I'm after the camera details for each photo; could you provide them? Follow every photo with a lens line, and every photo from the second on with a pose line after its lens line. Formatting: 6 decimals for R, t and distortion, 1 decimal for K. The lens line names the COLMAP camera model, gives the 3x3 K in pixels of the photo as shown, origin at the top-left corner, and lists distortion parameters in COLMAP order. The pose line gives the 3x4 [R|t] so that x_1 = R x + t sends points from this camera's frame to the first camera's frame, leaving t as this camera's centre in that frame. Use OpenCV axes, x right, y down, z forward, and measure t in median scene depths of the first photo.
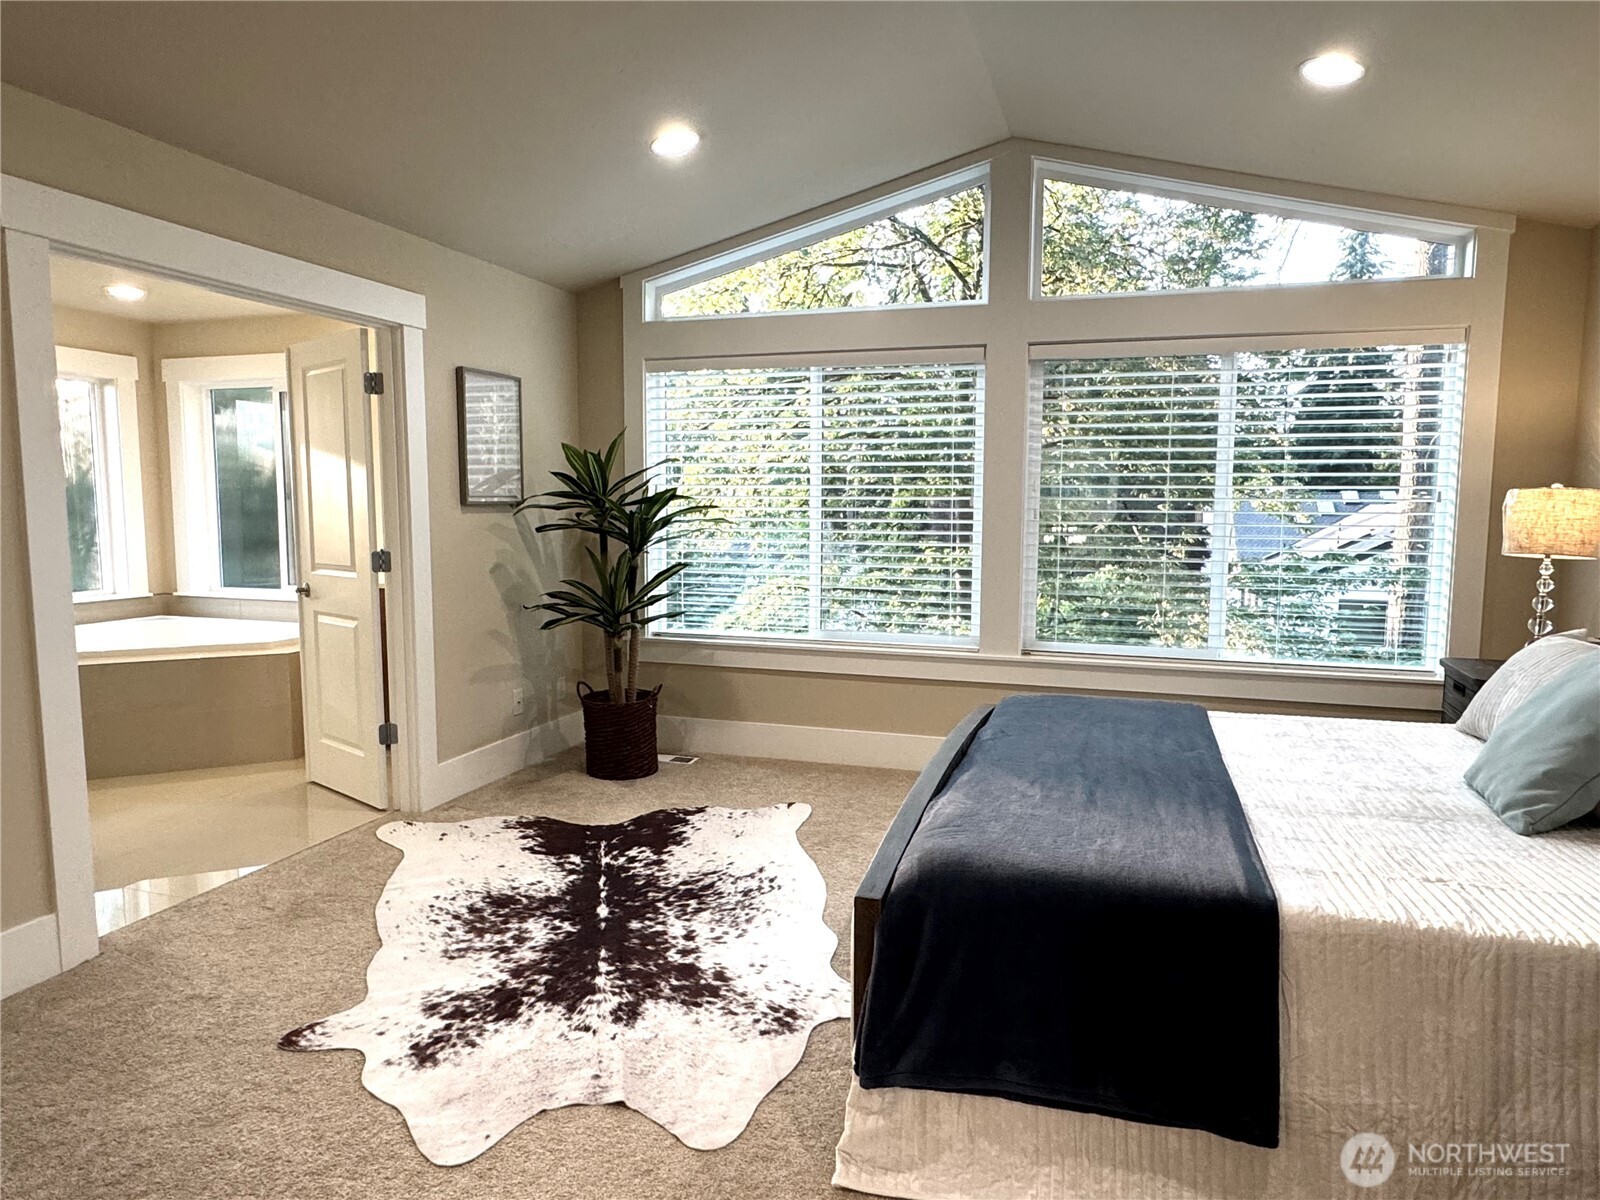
lens RADIAL K [[1011.0, 0, 799.6], [0, 1011.0, 604.6], [0, 0, 1]] dist [-0.003568, 0.003470]
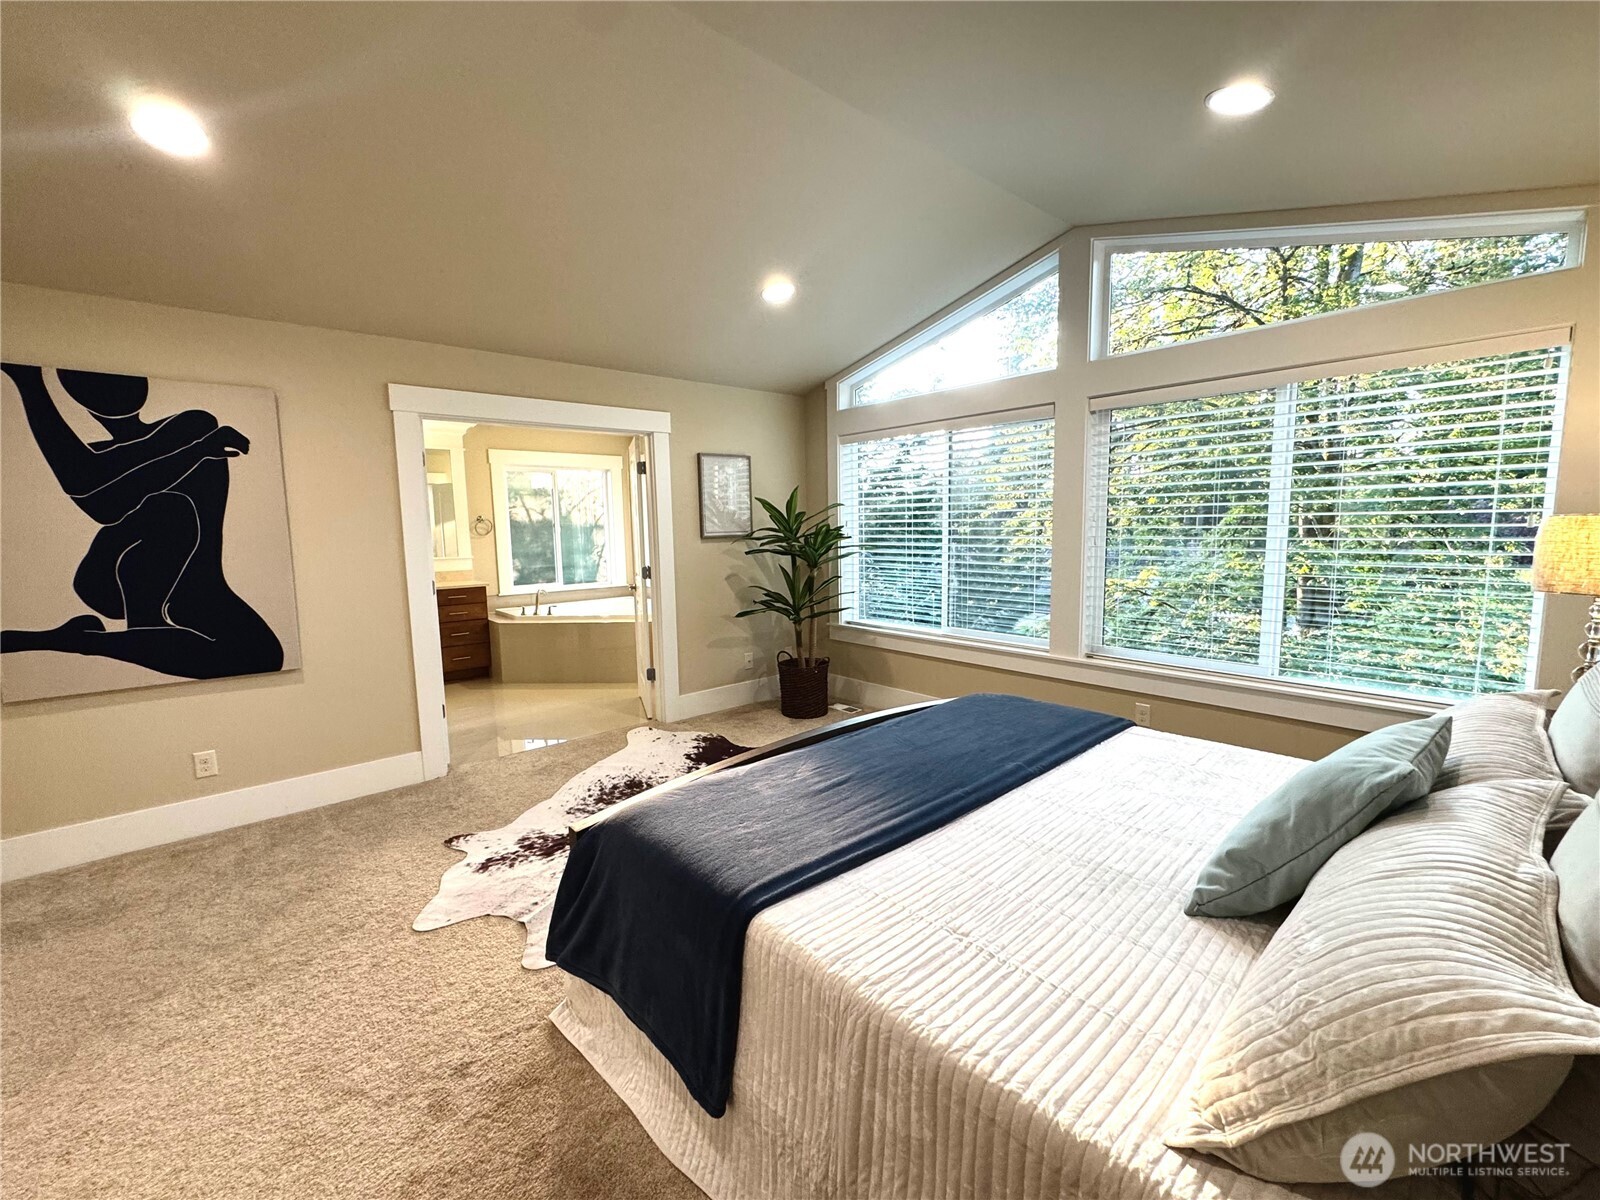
lens RADIAL K [[670.5, 0, 798.7], [0, 670.5, 599.4], [0, 0, 1]] dist [-0.001724, -0.000087]
pose [[0.860935, 0.037495, -0.507331, 0.379598], [-0.030187, 0.999288, 0.022627, -0.031371], [0.507818, -0.004165, 0.861454, 0.160791]]
